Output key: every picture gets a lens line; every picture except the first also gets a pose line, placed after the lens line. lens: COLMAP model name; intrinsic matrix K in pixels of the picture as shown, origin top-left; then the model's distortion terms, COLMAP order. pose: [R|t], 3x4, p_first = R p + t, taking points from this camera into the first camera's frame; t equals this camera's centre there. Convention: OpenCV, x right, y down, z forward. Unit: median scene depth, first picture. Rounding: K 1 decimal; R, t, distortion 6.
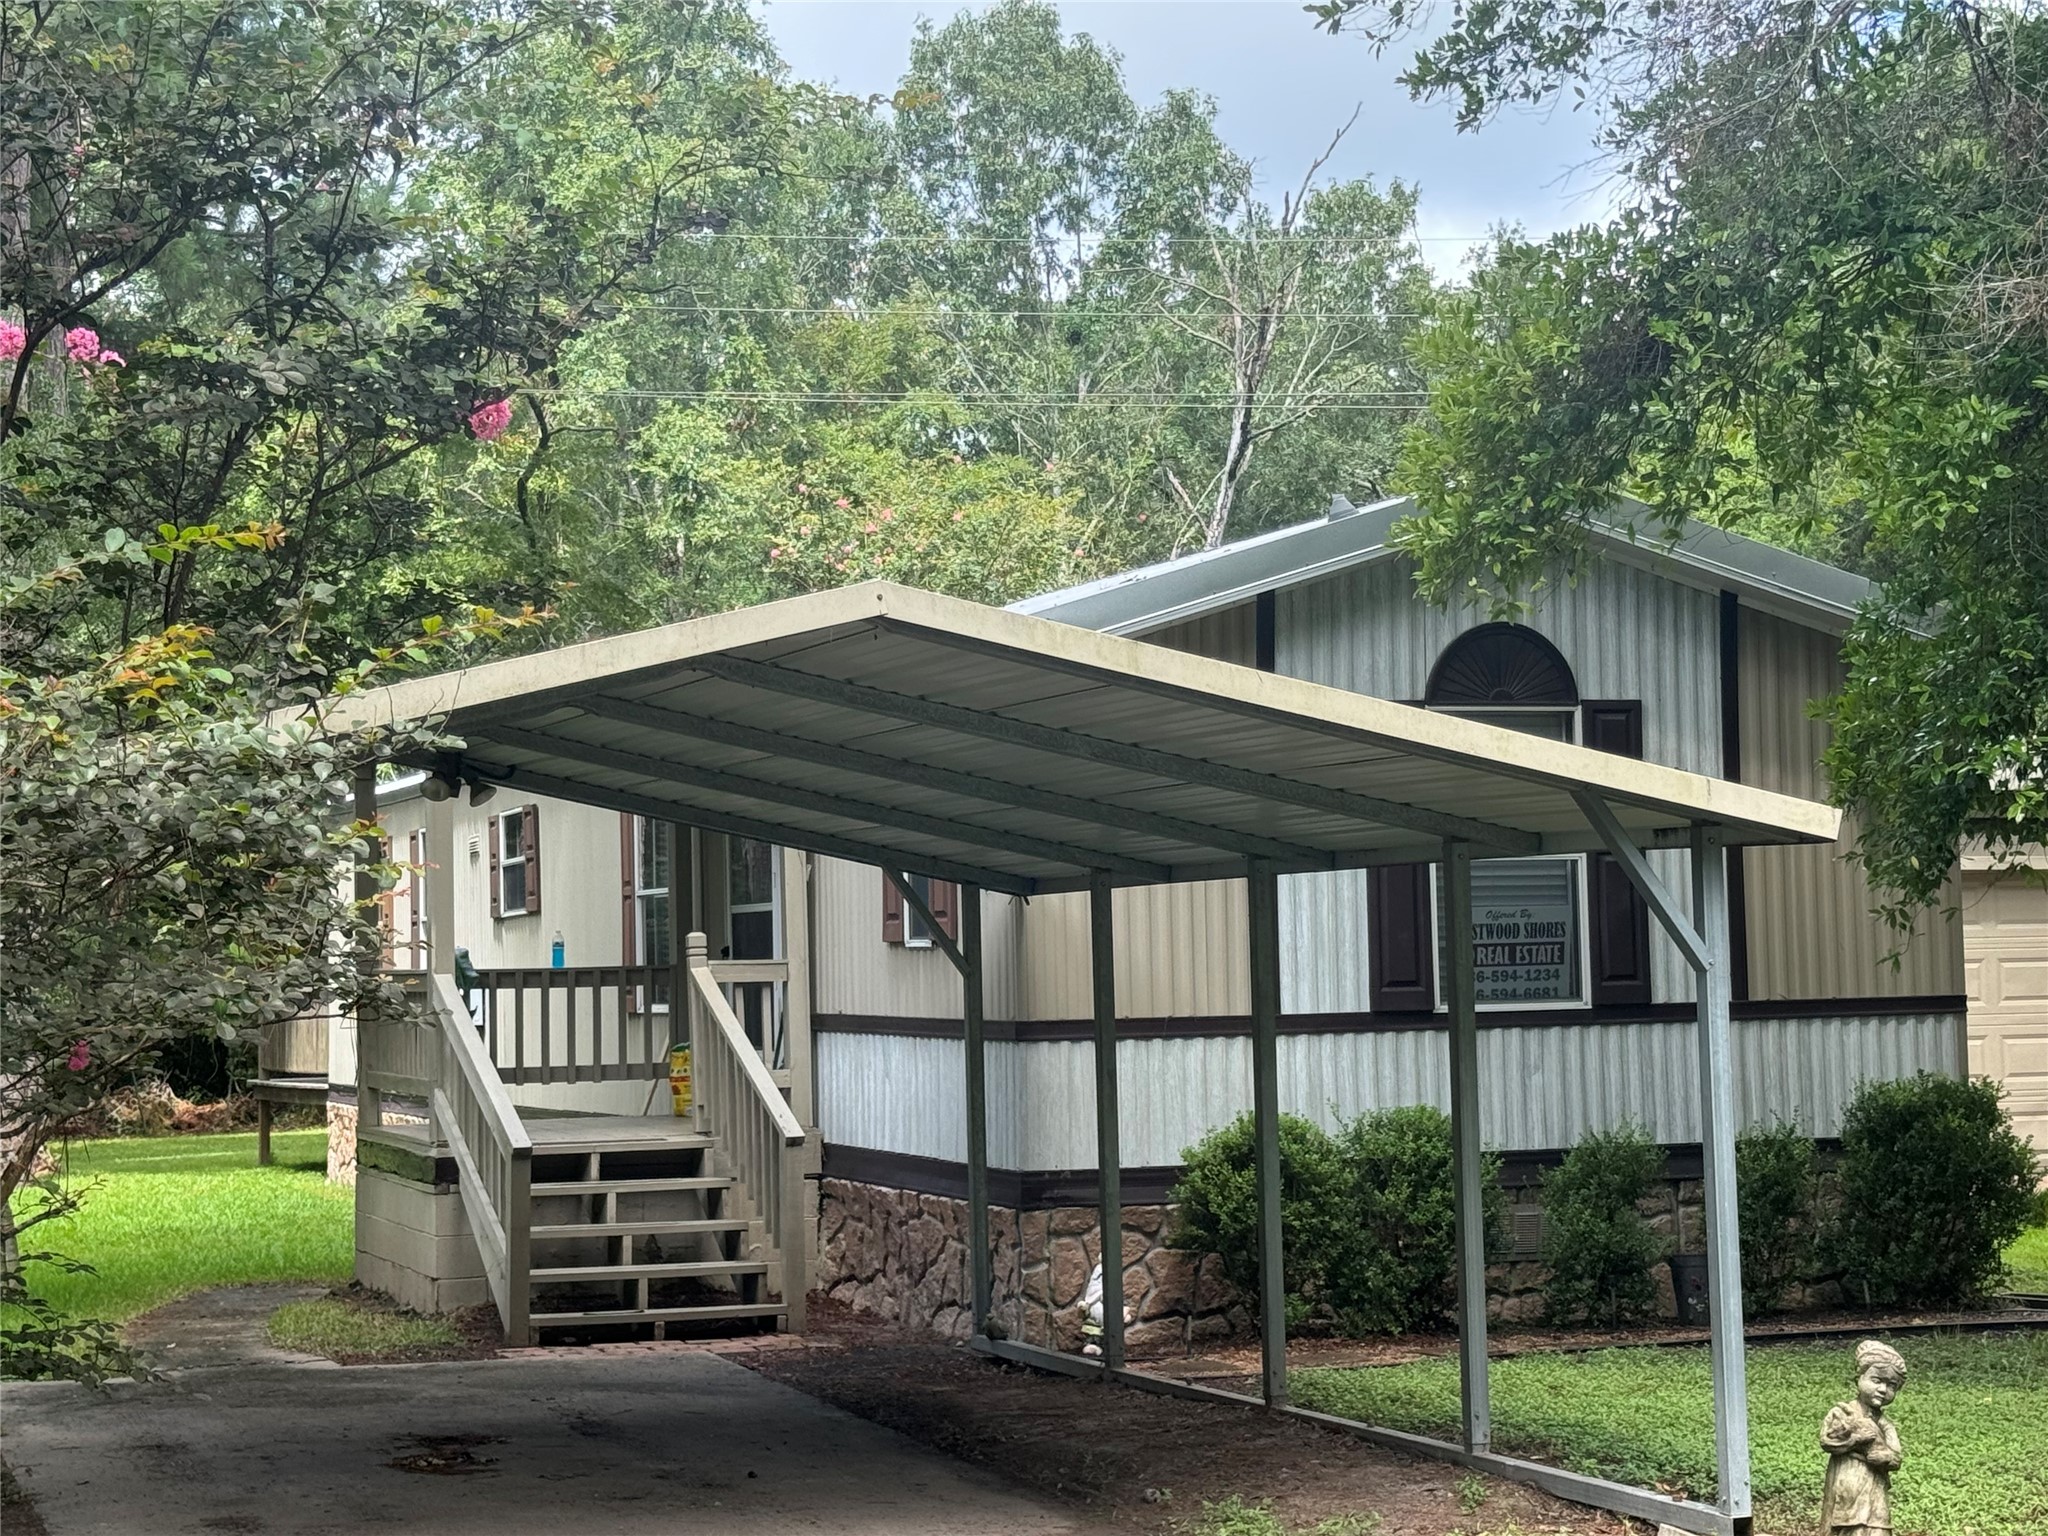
lens RADIAL K [[3781.4, 0, 1024.0], [0, 3781.4, 768.0], [0, 0, 1]] dist [0.048879, 0.115141]
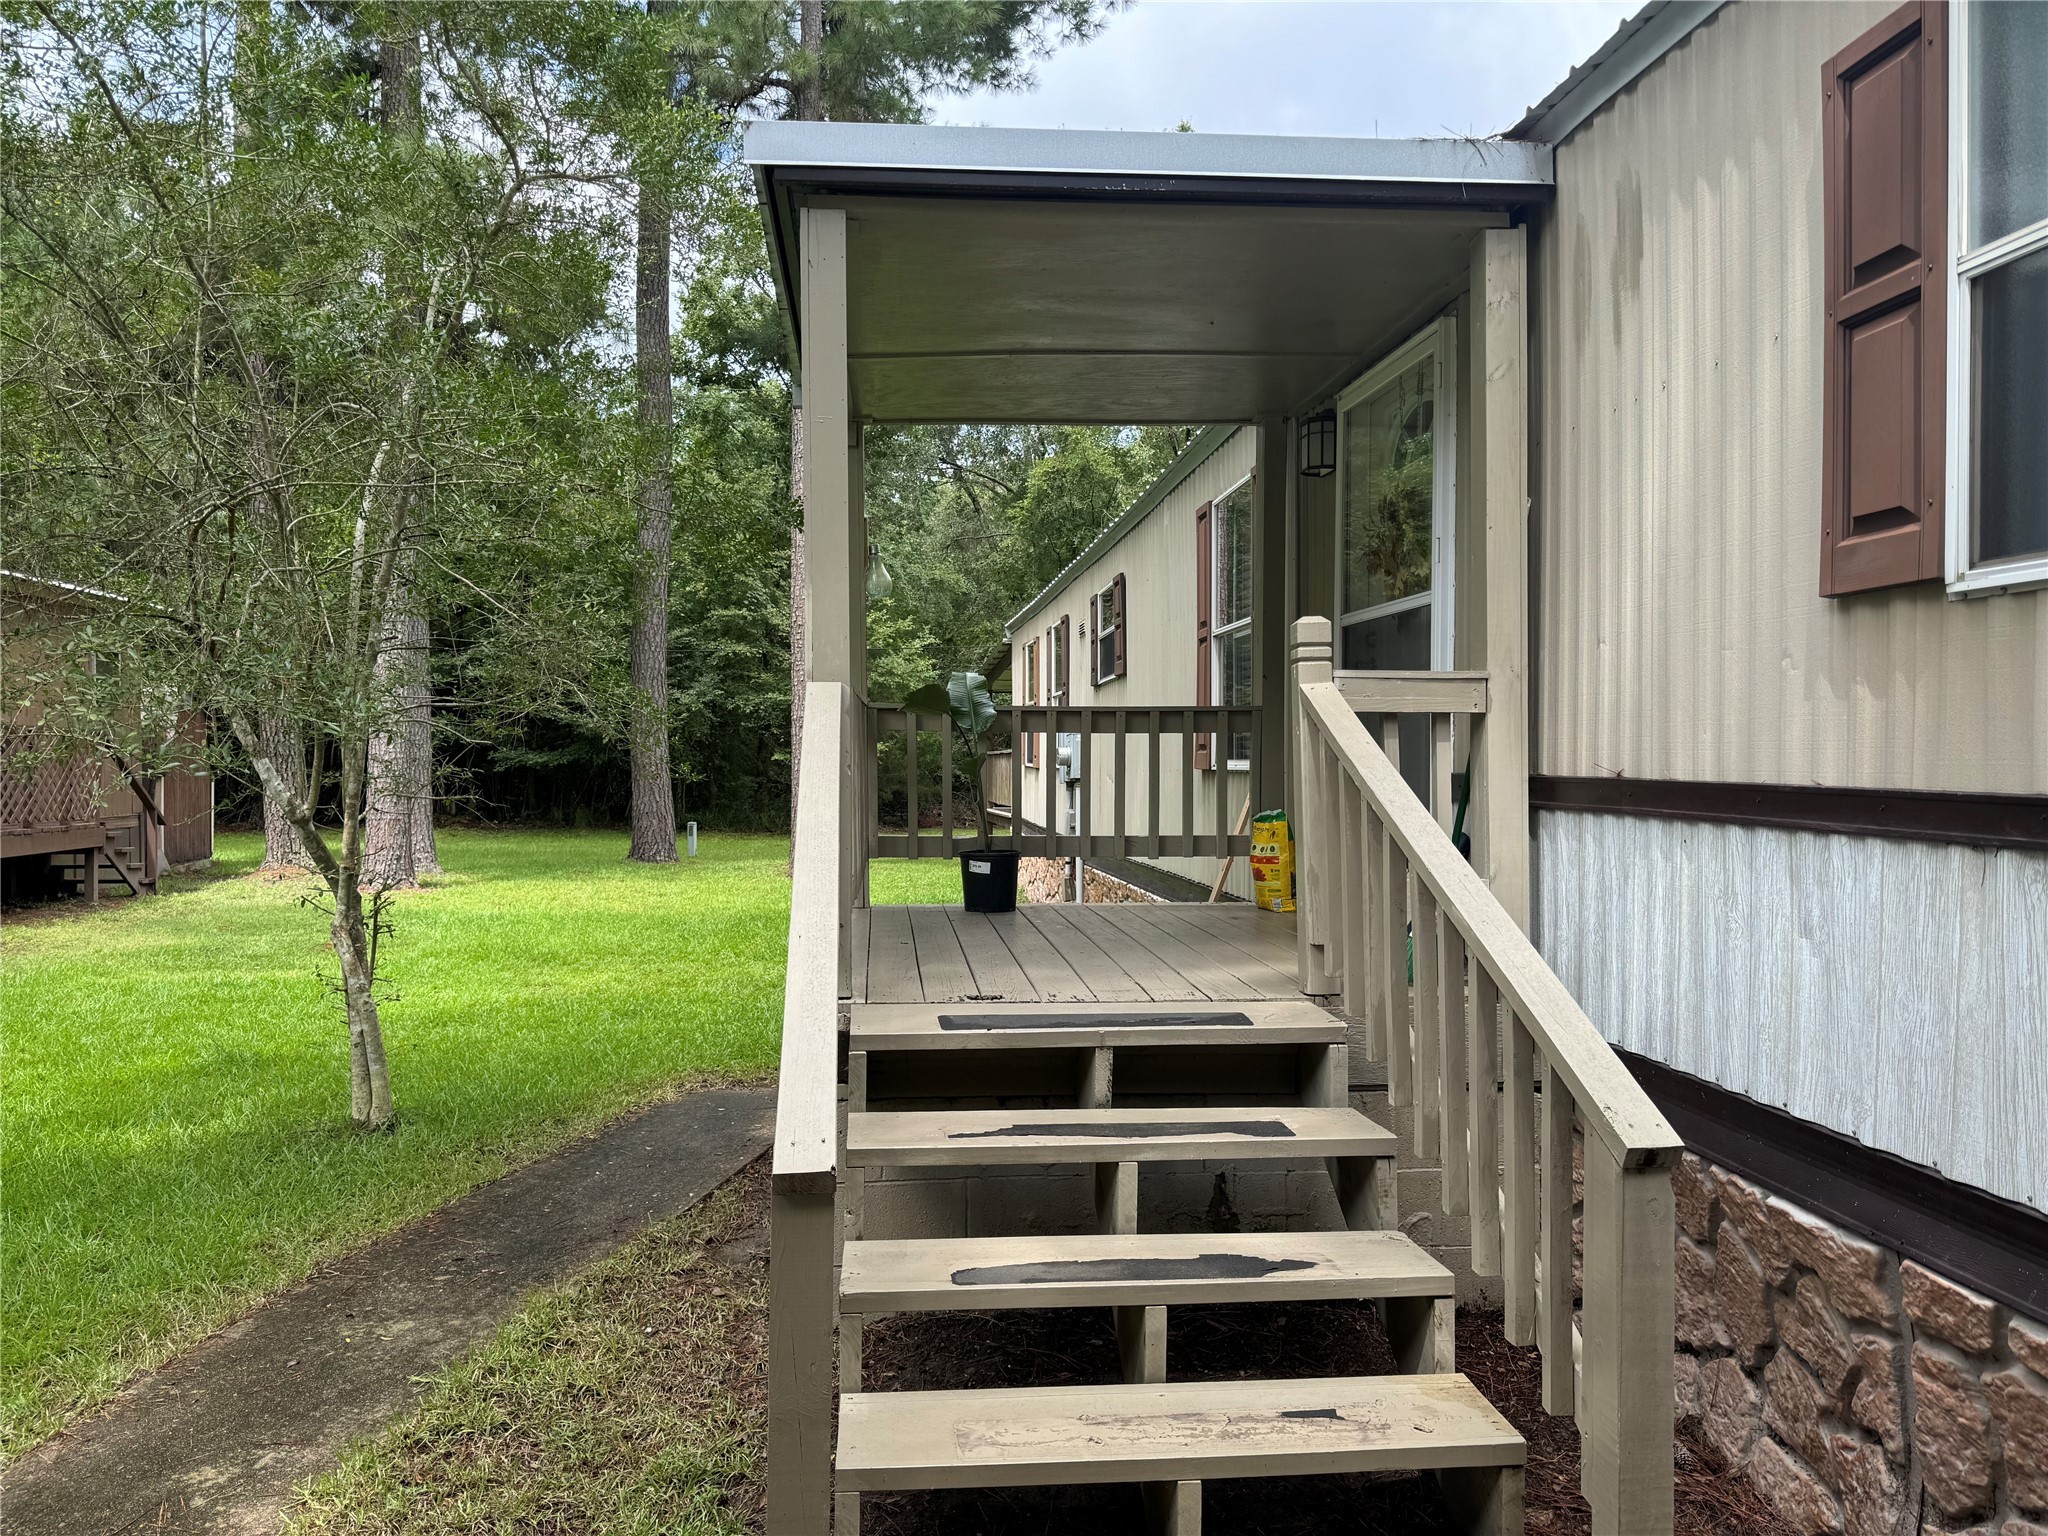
lens RADIAL K [[1456.1, 0, 1024.0], [0, 1456.1, 768.0], [0, 0, 1]] dist [0.003529, -0.001000]
pose [[0.971273, 0.023828, -0.236774, -0.074236], [-0.009435, 0.998048, 0.061733, 0.050509], [0.237783, -0.057726, 0.969601, 0.761870]]
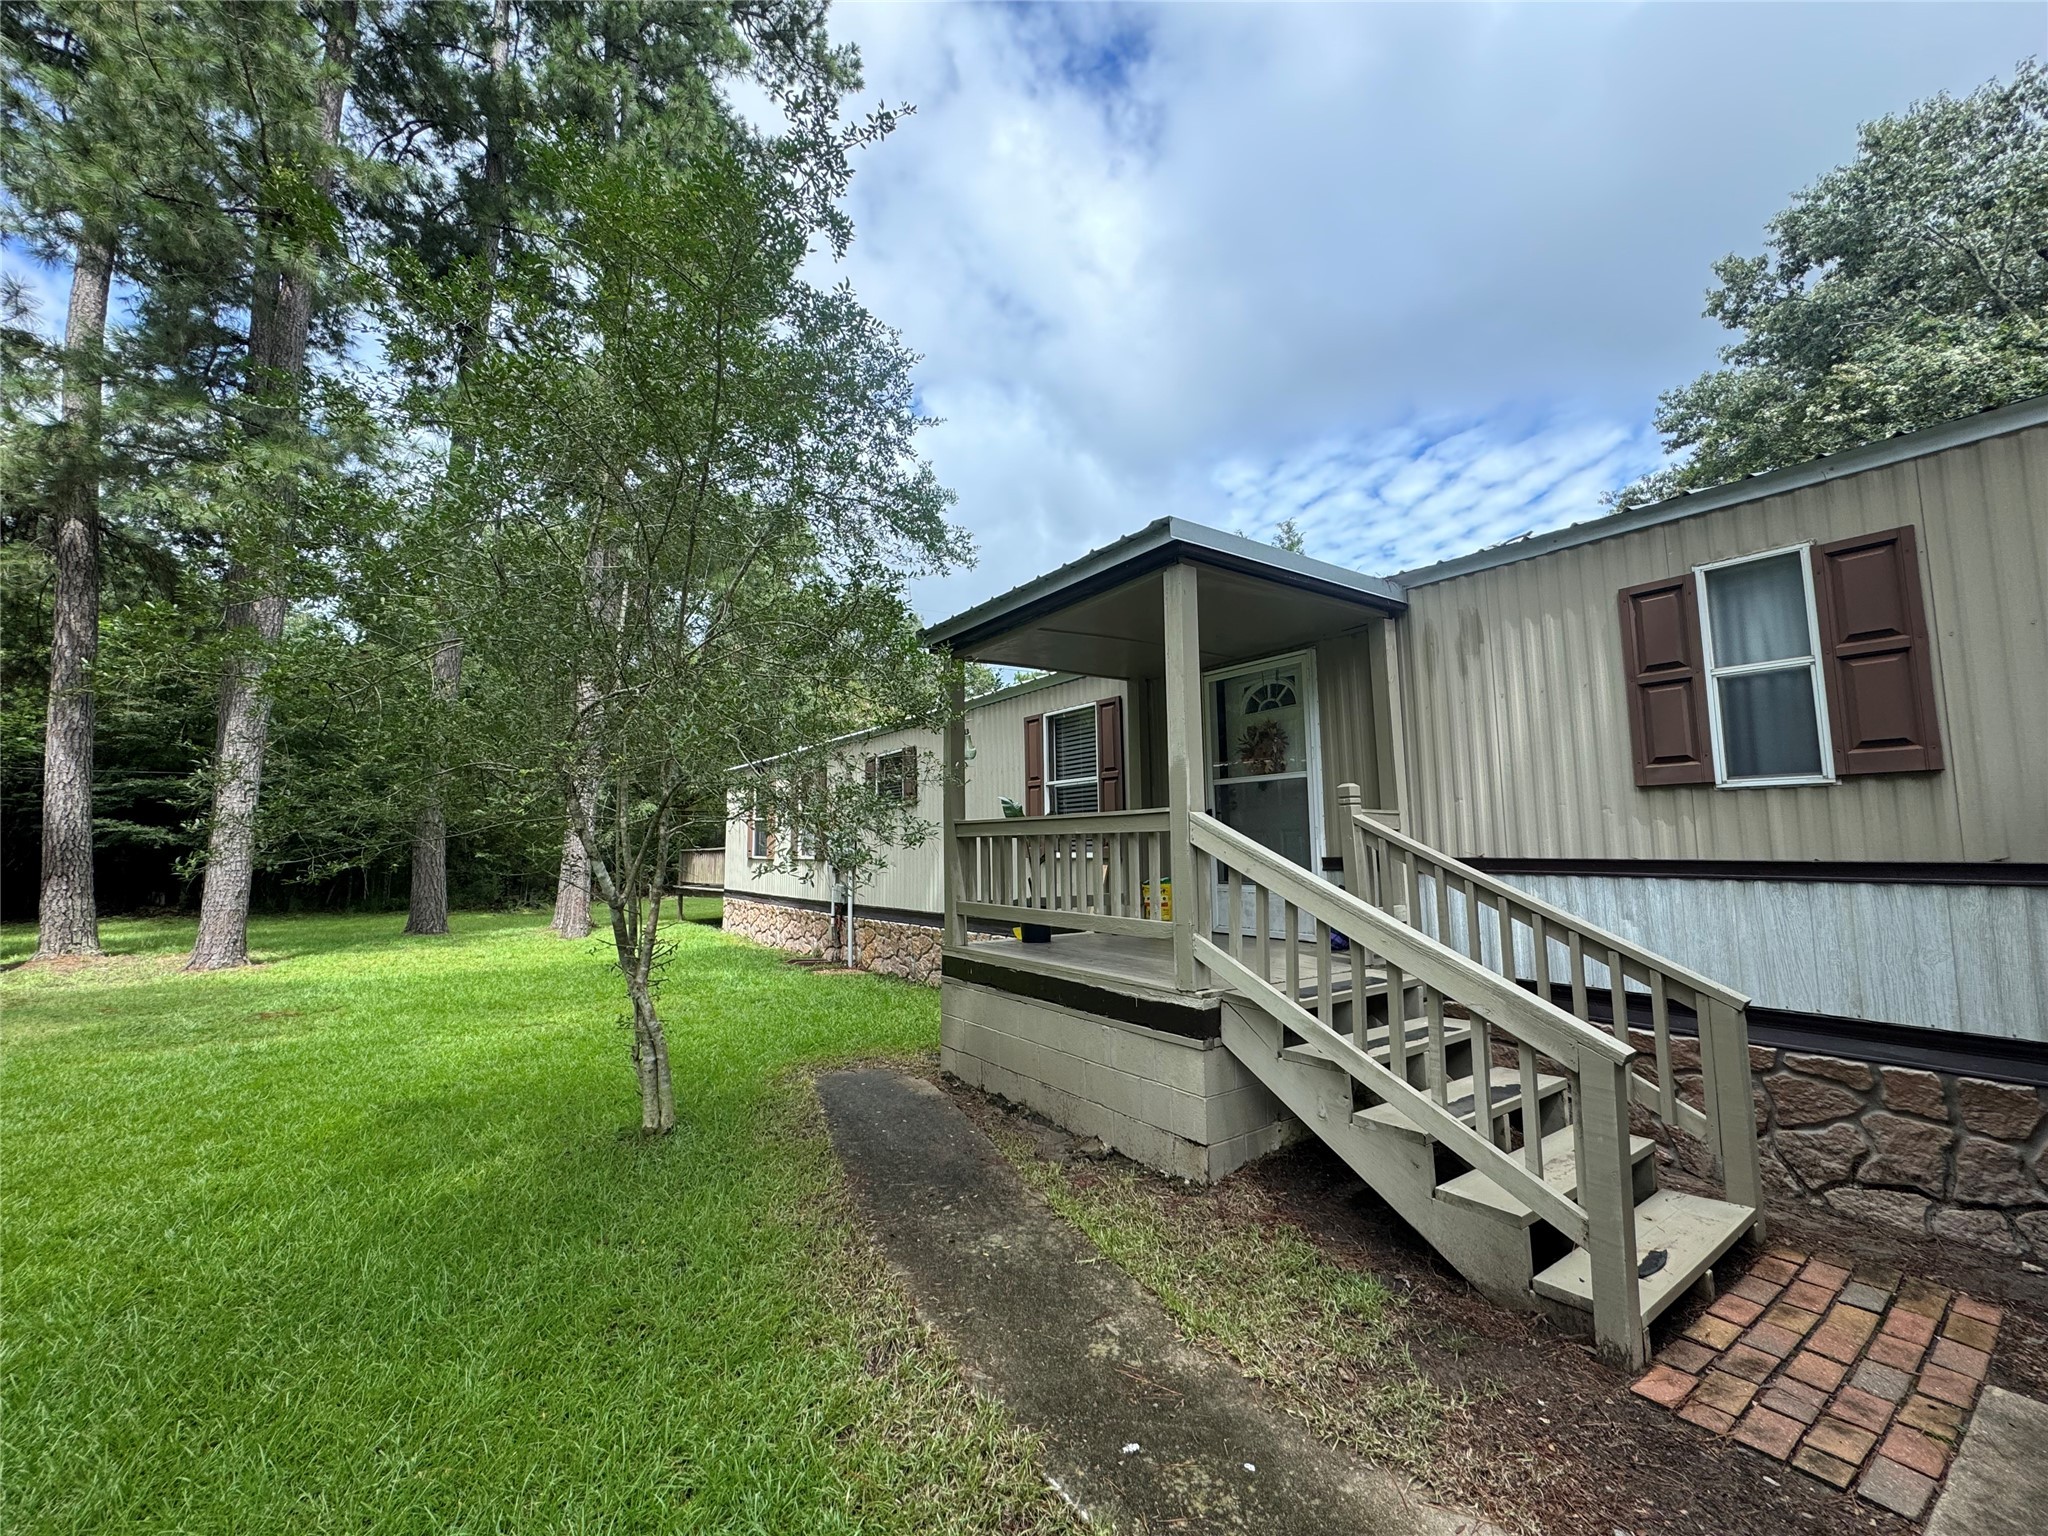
lens RADIAL K [[821.1, 0, 1024.0], [0, 821.1, 768.0], [0, 0, 1]] dist [0.000507, 0.000149]
pose [[0.954463, 0.048527, 0.294355, -0.239077], [-0.031078, 0.997487, -0.063674, 0.055245], [-0.296705, 0.051627, 0.953573, 0.765867]]
